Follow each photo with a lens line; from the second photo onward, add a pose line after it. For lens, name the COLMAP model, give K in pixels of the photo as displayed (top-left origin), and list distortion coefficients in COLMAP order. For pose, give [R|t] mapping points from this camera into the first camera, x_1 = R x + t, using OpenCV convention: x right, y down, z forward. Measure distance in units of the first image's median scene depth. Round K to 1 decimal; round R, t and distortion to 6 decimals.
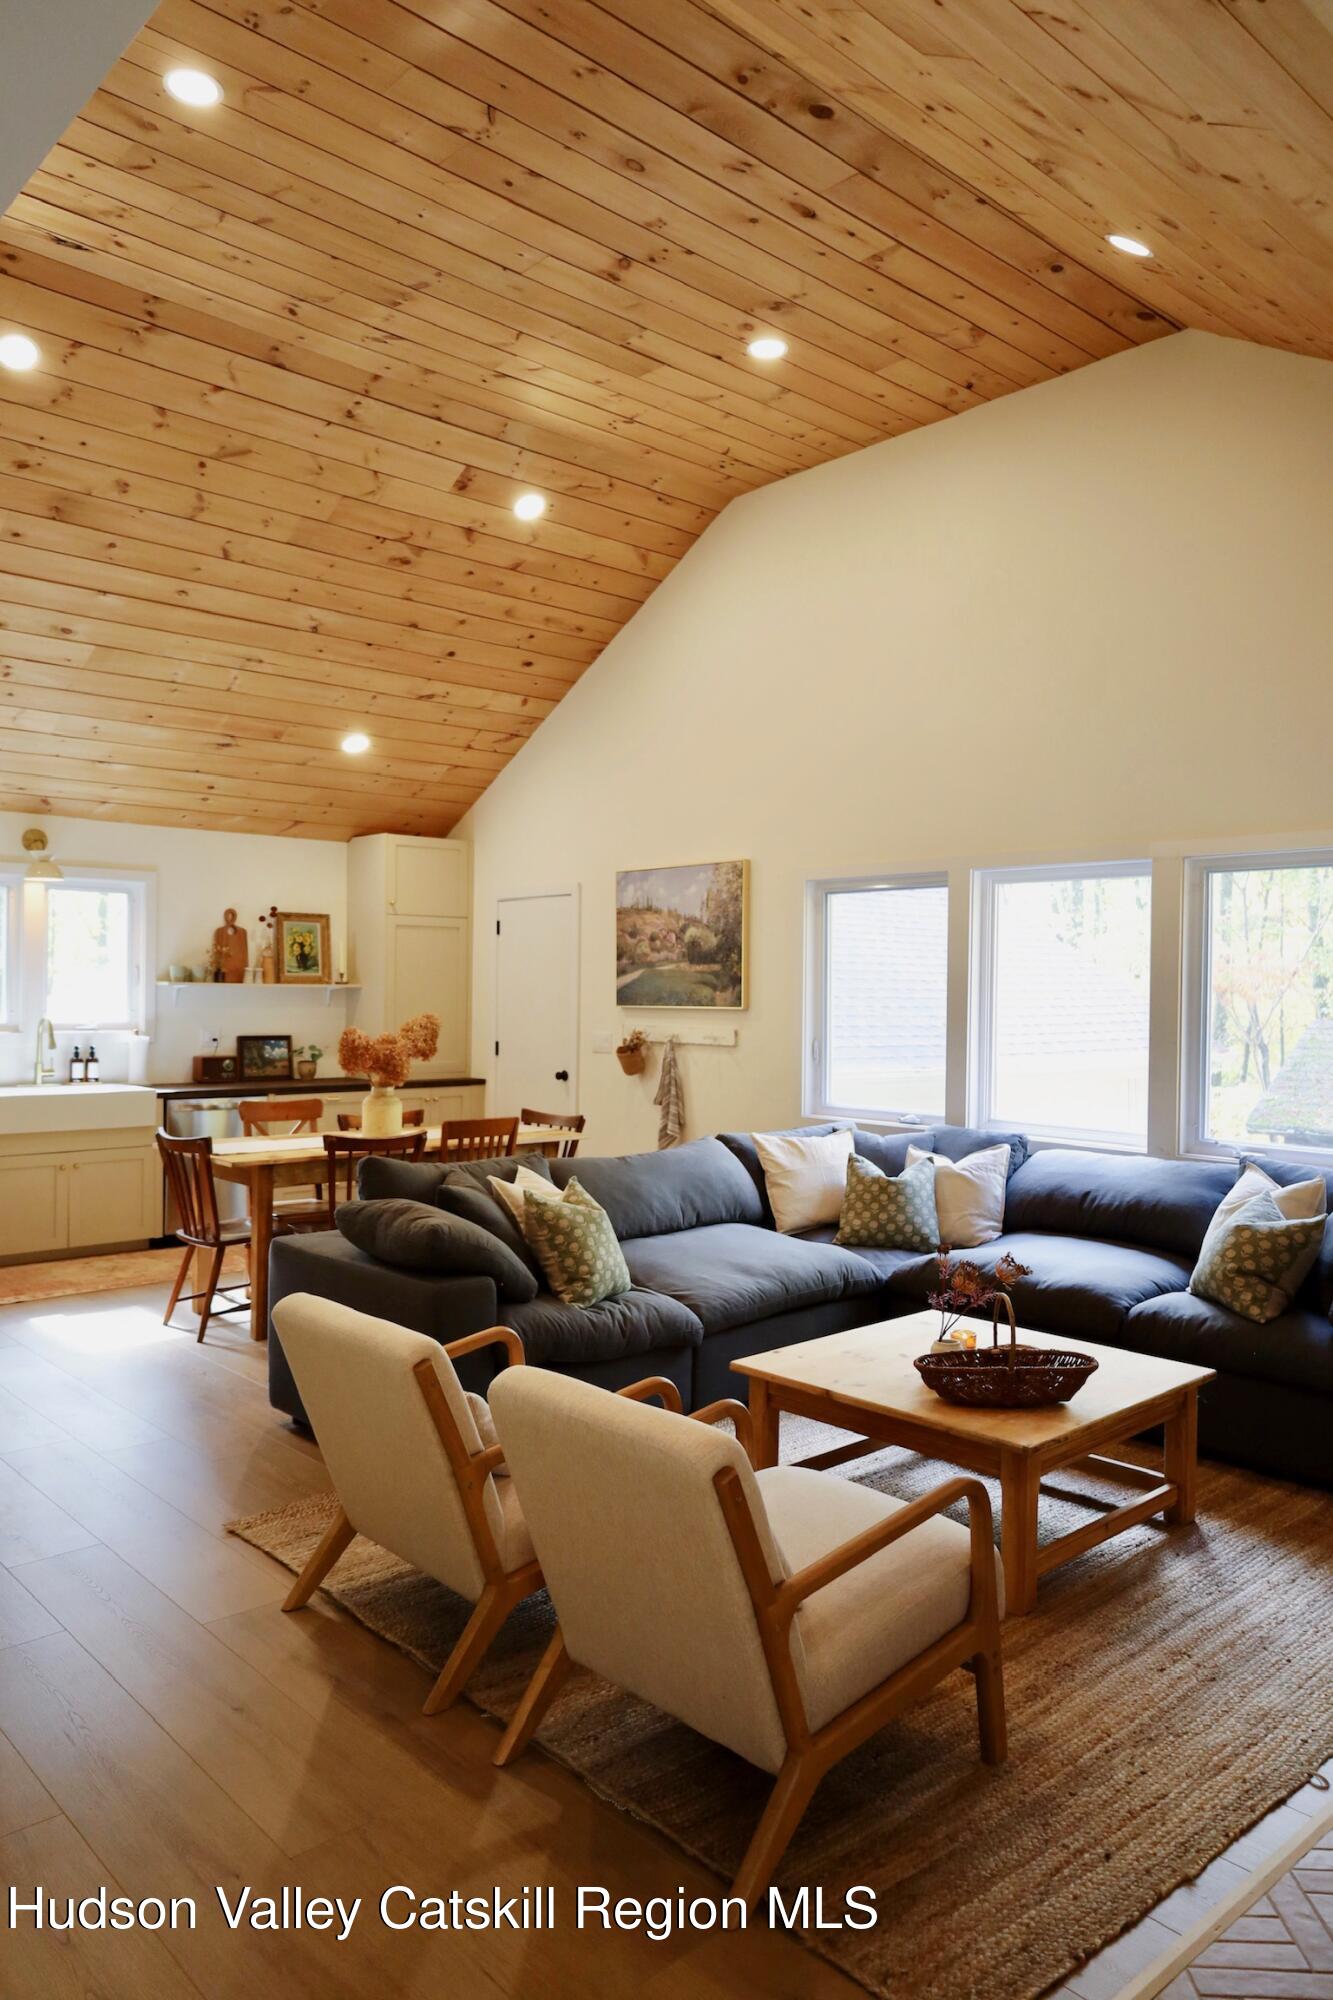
lens RADIAL K [[1366.2, 0, 663.2], [0, 1366.2, 1002.6], [0, 0, 1]] dist [-0.001063, 0.000377]
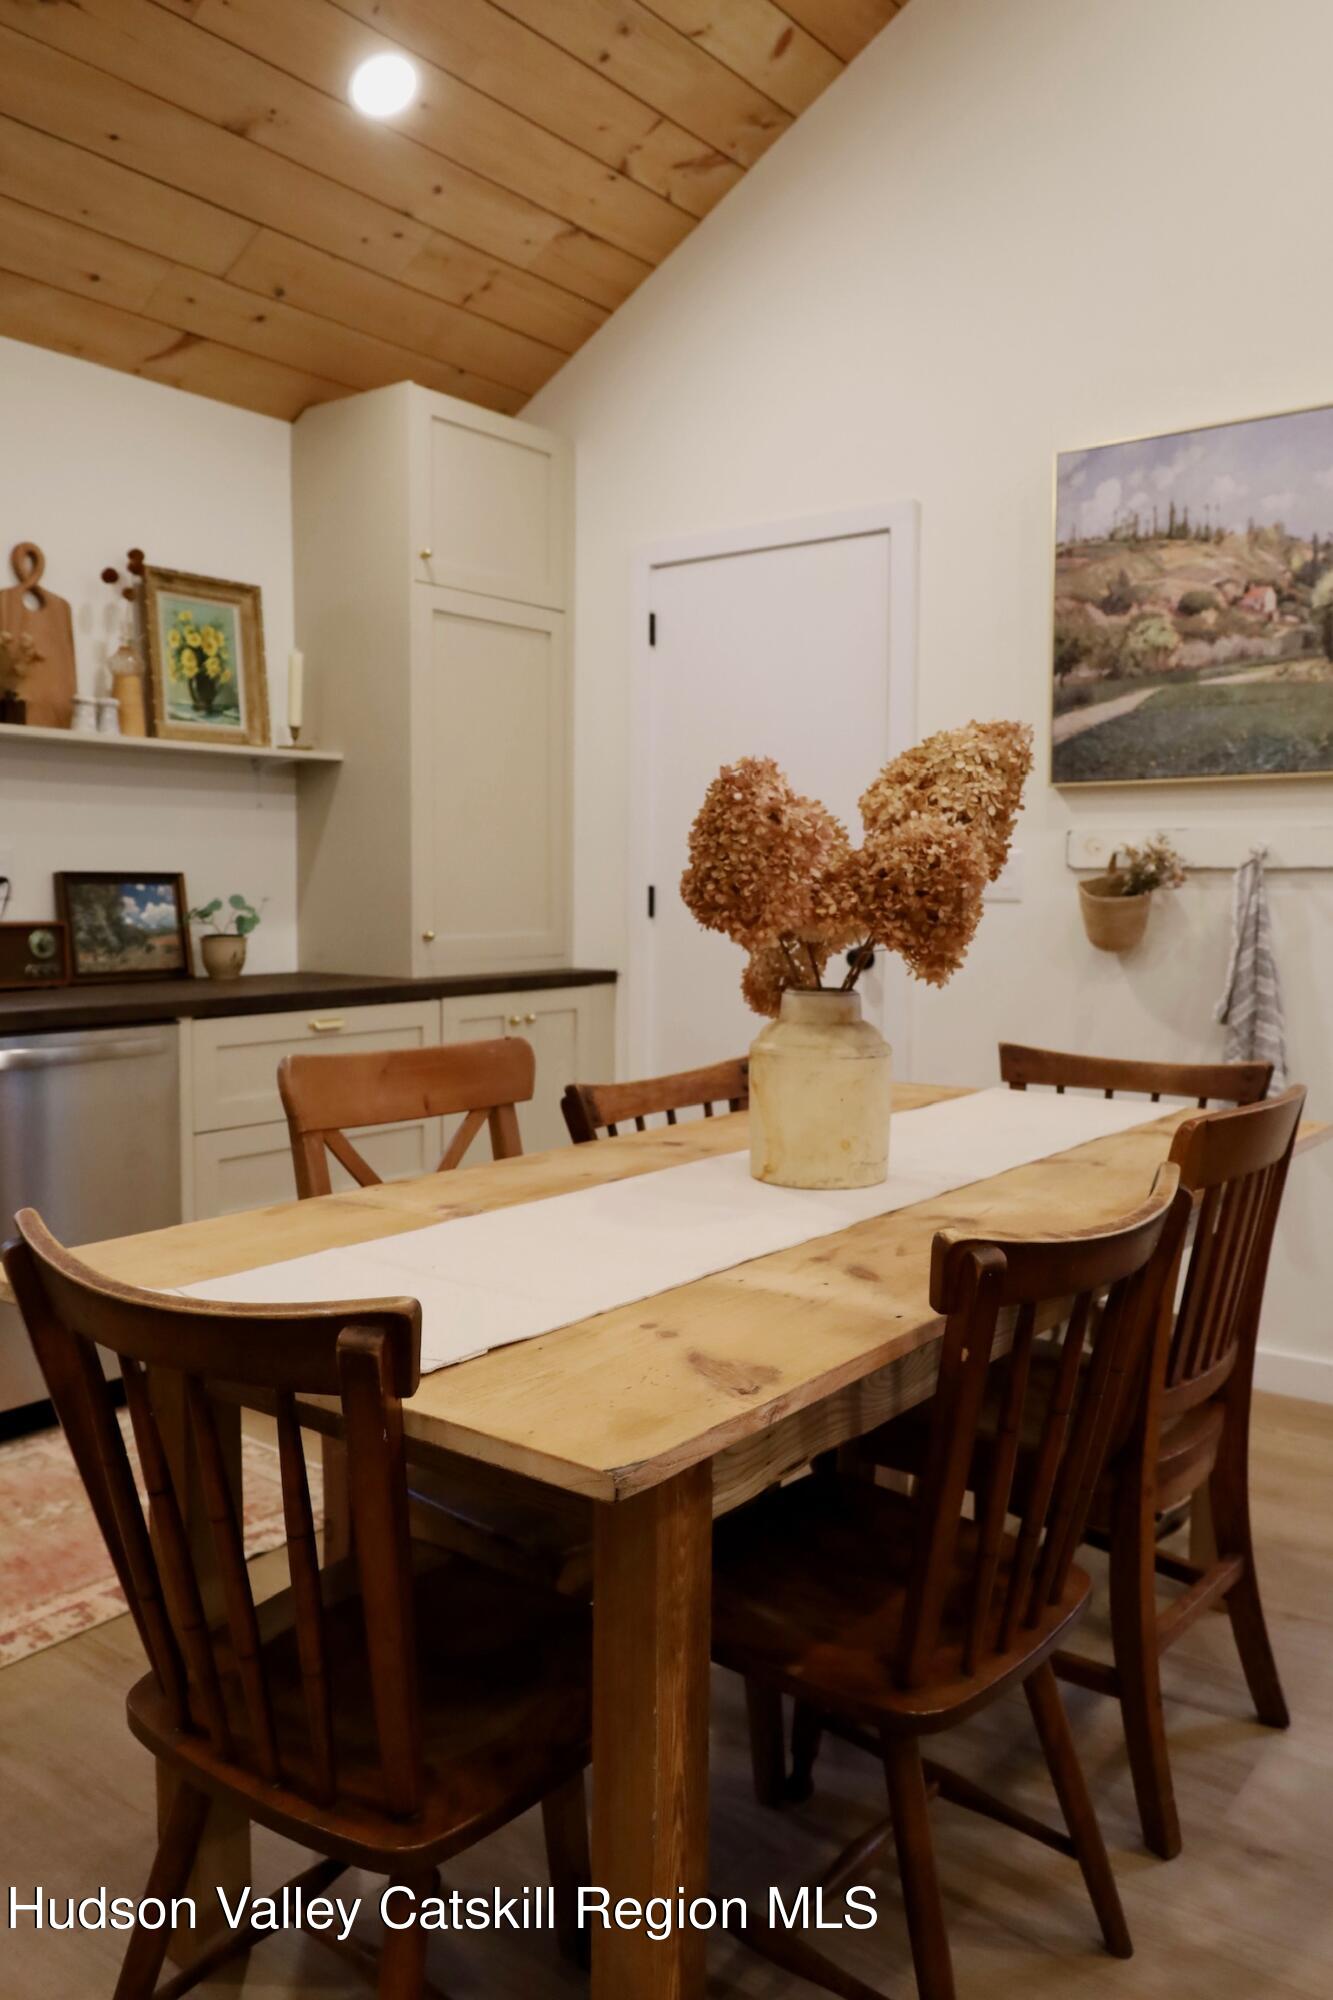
lens RADIAL K [[1498.7, 0, 671.2], [0, 1498.7, 998.4], [0, 0, 1]] dist [-0.010860, -0.003106]
pose [[0.981796, -0.021264, 0.188743, -0.217618], [0.007453, 0.997261, 0.073580, 0.030237], [-0.189791, -0.070834, 0.979266, 0.534226]]
